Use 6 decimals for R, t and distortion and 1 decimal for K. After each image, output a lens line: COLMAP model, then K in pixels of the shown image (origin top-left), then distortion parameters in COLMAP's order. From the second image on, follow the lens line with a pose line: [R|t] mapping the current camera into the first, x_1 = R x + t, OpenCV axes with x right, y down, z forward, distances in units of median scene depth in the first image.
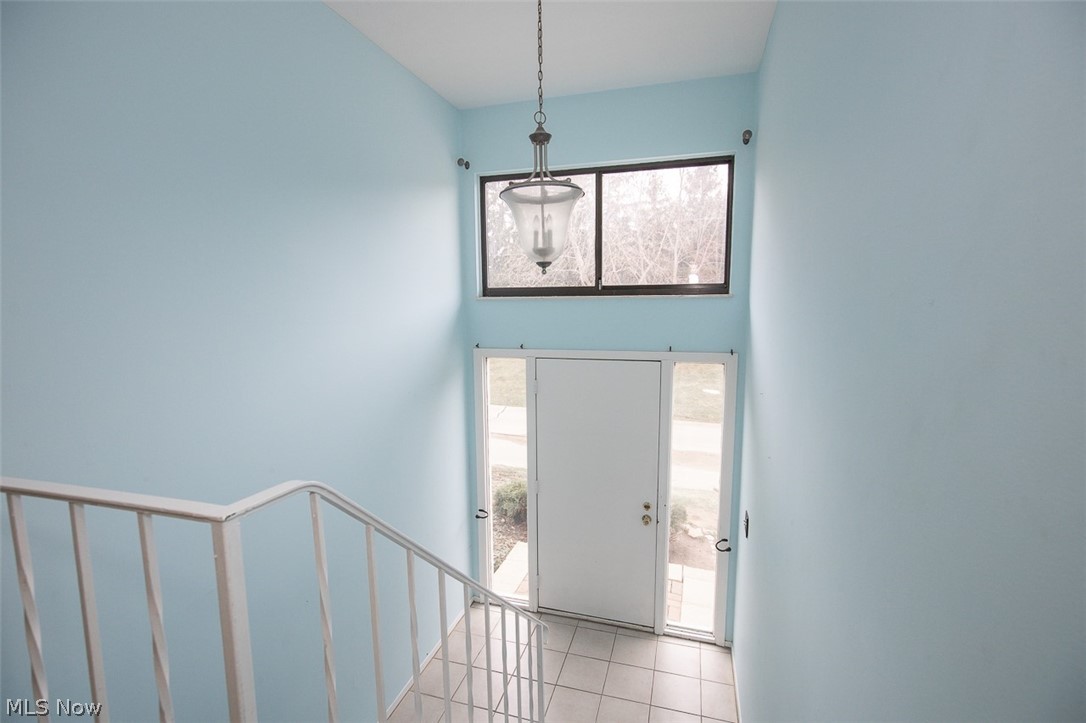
lens RADIAL K [[498.3, 0, 540.8], [0, 498.3, 357.1], [0, 0, 1]] dist [-0.009966, 0.001670]
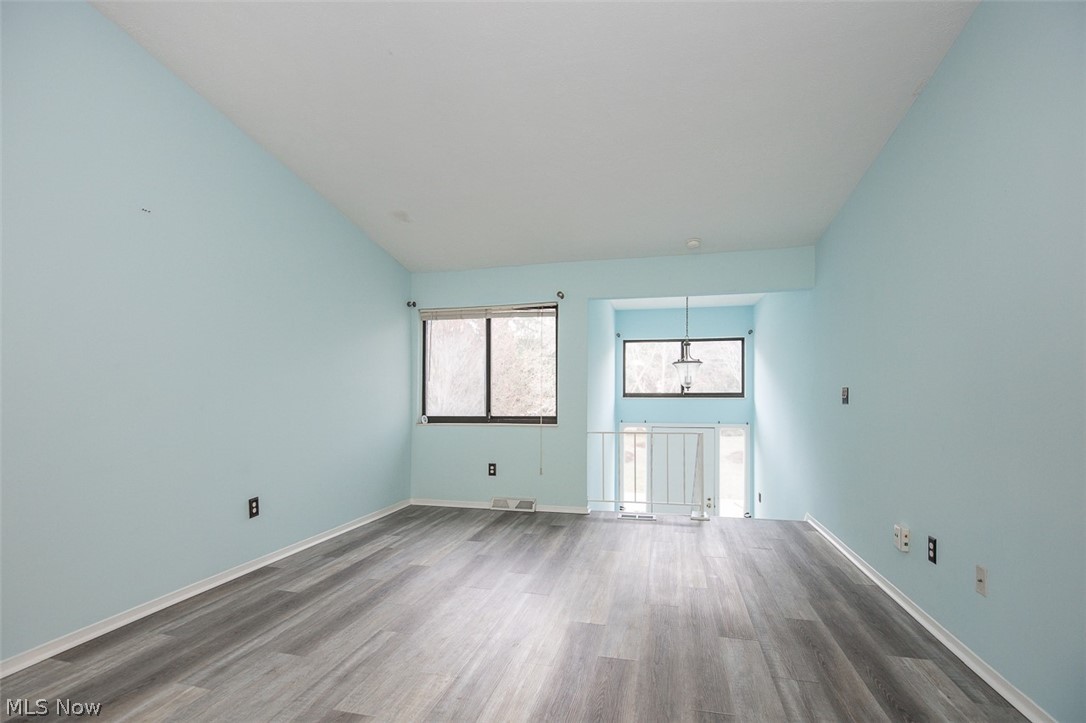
lens RADIAL K [[498.3, 0, 549.2], [0, 498.3, 391.1], [0, 0, 1]] dist [-0.009966, 0.001670]
pose [[0.998190, 0.019219, 0.056986, -0.589641], [-0.010384, 0.988409, -0.151459, 0.181201], [-0.059237, 0.150593, 0.986820, -1.089384]]
